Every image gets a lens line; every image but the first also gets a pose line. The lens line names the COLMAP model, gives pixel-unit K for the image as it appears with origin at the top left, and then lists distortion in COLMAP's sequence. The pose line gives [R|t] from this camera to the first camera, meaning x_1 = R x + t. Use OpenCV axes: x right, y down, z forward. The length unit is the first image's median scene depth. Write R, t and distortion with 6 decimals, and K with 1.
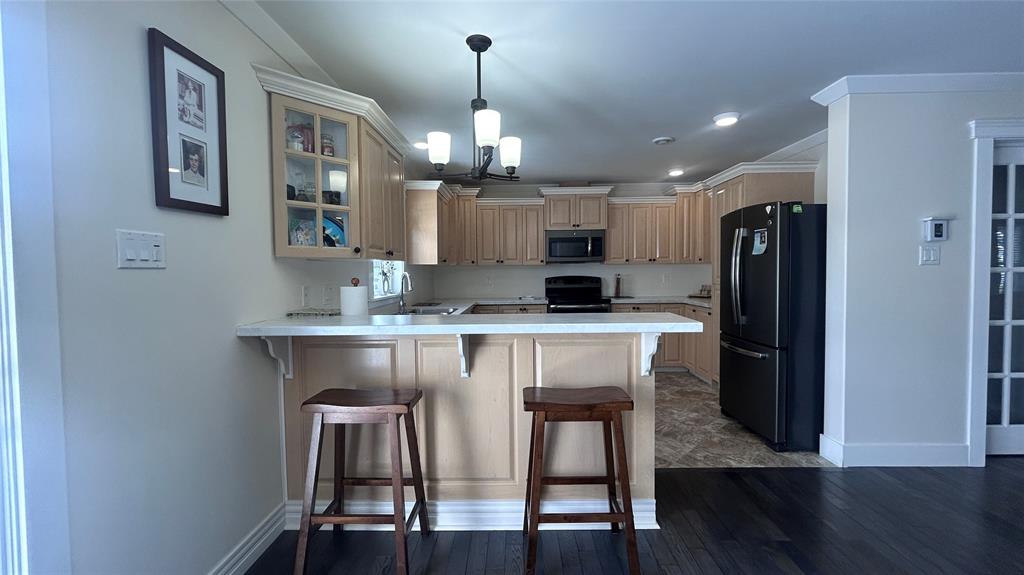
lens RADIAL K [[415.6, 0, 513.5], [0, 415.6, 284.7], [0, 0, 1]] dist [0.002375, 0.000451]
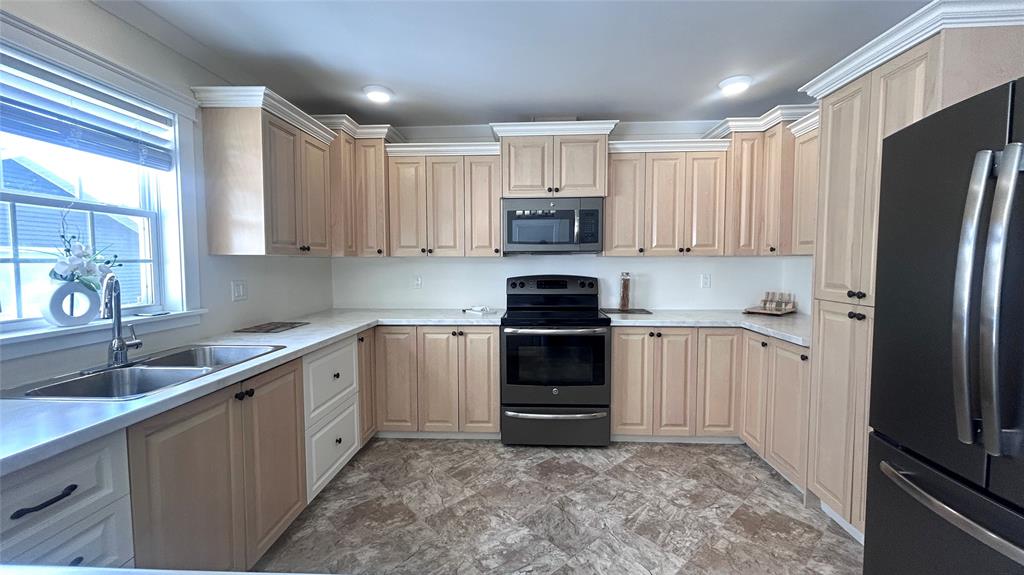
lens RADIAL K [[415.6, 0, 513.5], [0, 415.6, 284.7], [0, 0, 1]] dist [0.002375, 0.000451]
pose [[0.999255, 0.010094, -0.037253, 0.117294], [-0.009176, 0.999652, 0.024722, -0.023138], [0.037490, -0.024362, 0.999000, 0.412437]]
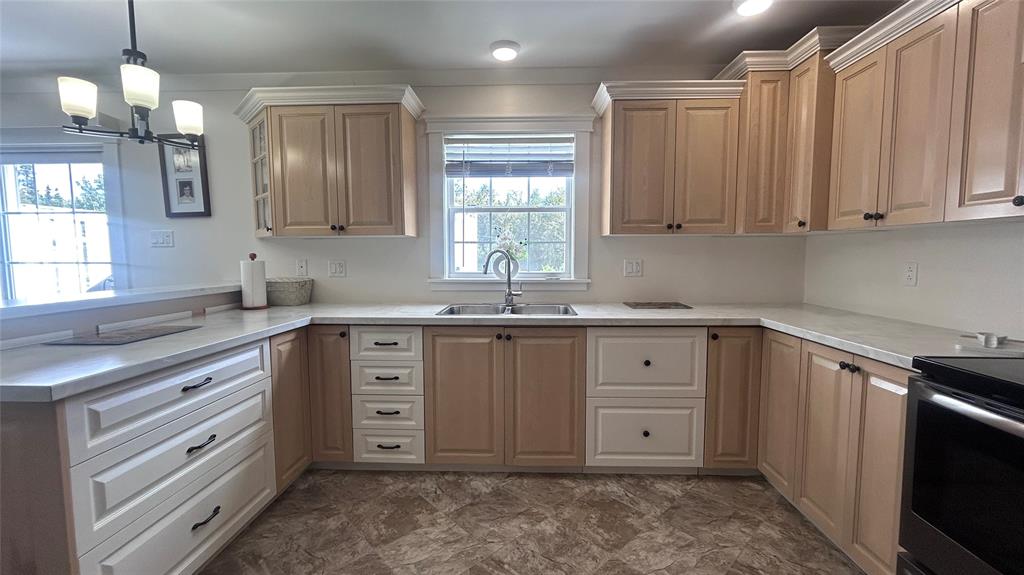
lens RADIAL K [[413.2, 0, 512.0], [0, 413.2, 287.5], [0, 0, 1]] dist [-0.002535, -0.000103]
pose [[-0.024536, 0.088254, -0.995796, 0.320611], [-0.029826, 0.995588, 0.088970, -0.019467], [0.999254, 0.031883, -0.021796, 0.729995]]
